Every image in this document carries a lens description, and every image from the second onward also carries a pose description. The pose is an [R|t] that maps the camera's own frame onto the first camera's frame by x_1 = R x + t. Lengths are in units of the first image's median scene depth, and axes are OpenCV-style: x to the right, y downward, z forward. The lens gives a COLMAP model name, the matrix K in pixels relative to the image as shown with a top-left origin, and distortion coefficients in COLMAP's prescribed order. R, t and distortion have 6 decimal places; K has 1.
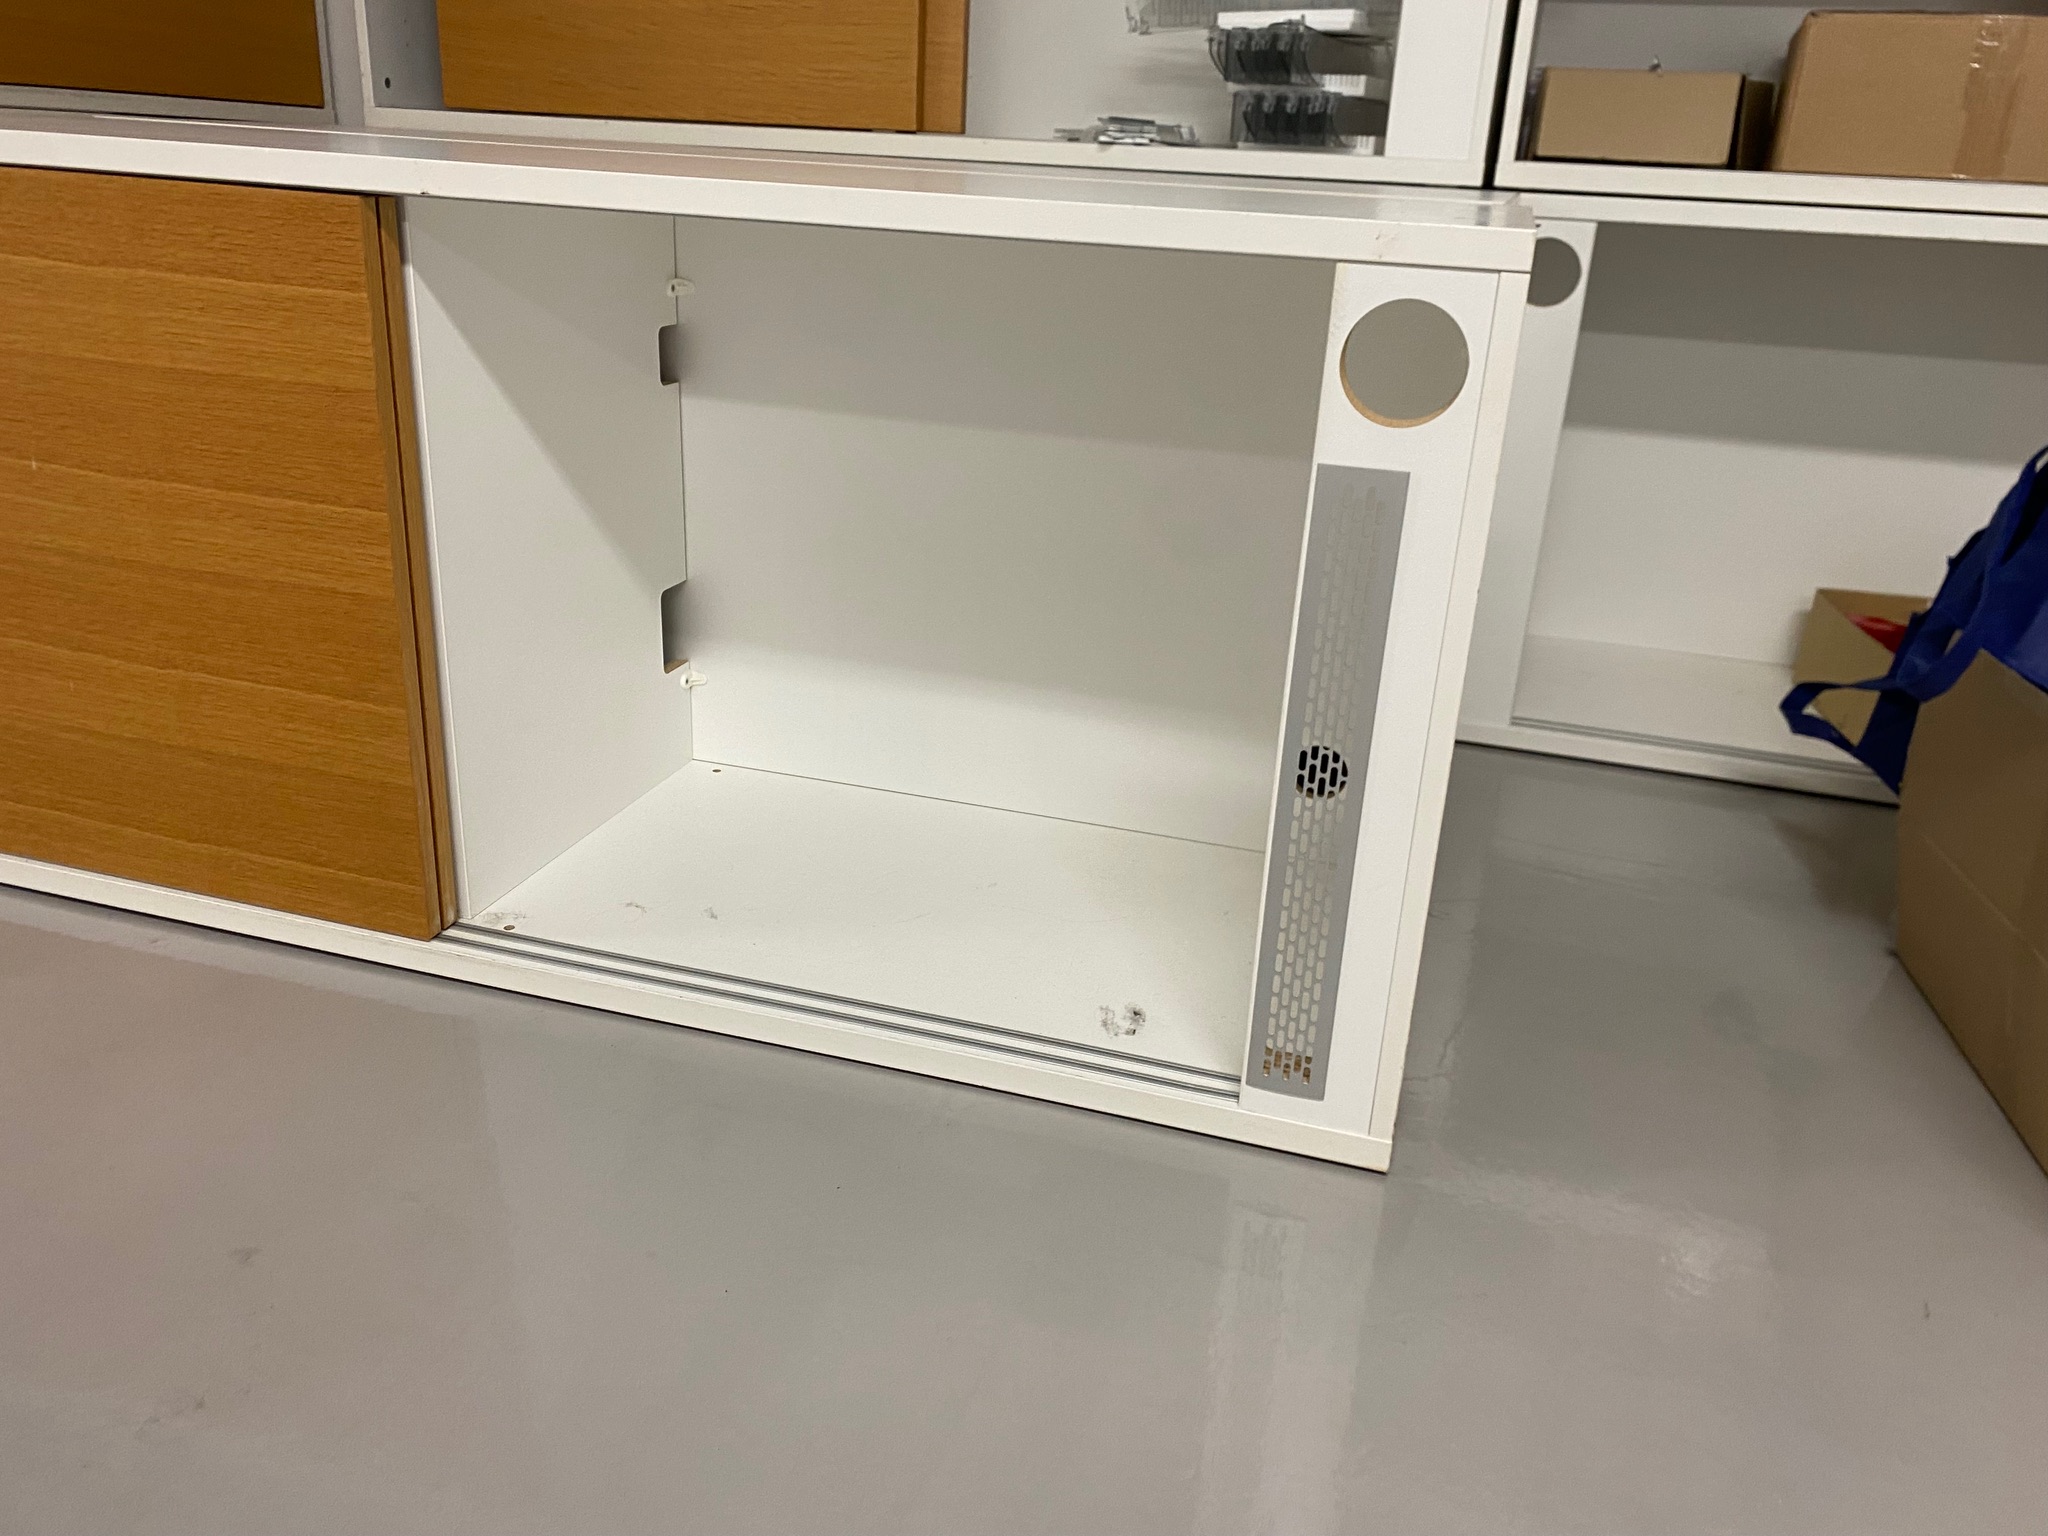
lens RADIAL K [[1709.0, 0, 970.4], [0, 1709.0, 804.7], [0, 0, 1]] dist [0.102953, -0.159234]
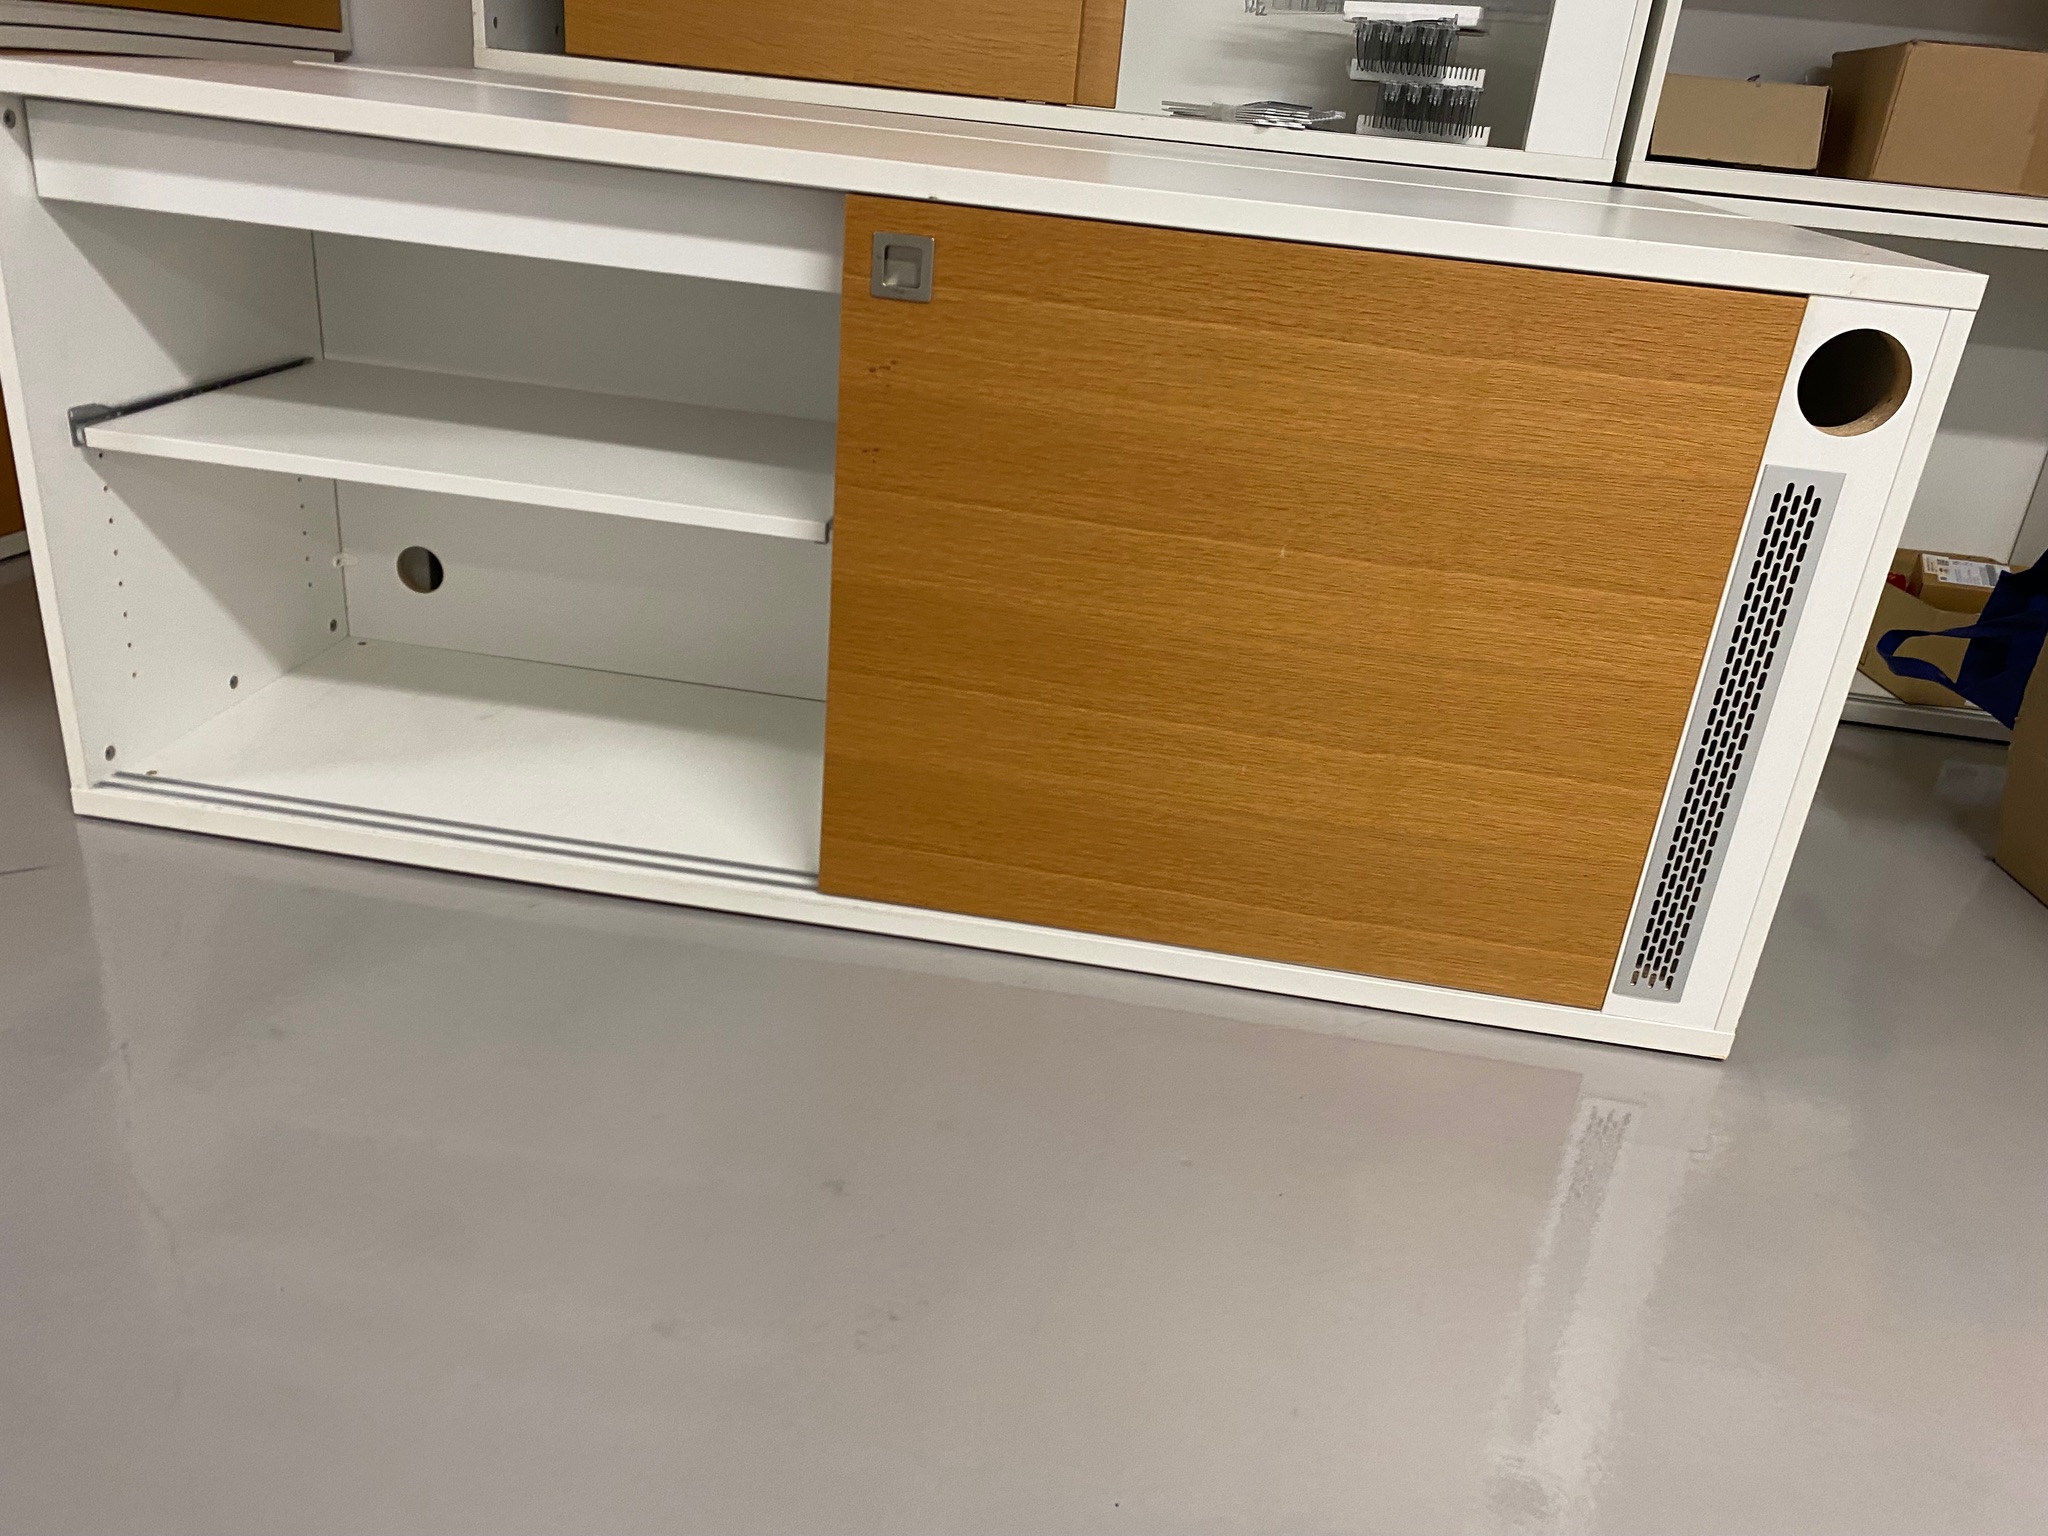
lens RADIAL K [[1595.5, 0, 1024.0], [0, 1595.5, 768.0], [0, 0, 1]] dist [0.105561, -0.139154]
pose [[0.978401, -0.038153, 0.203165, -0.321357], [0.029783, 0.998583, 0.044098, -0.044169], [-0.204560, -0.037095, 0.978151, 0.055239]]
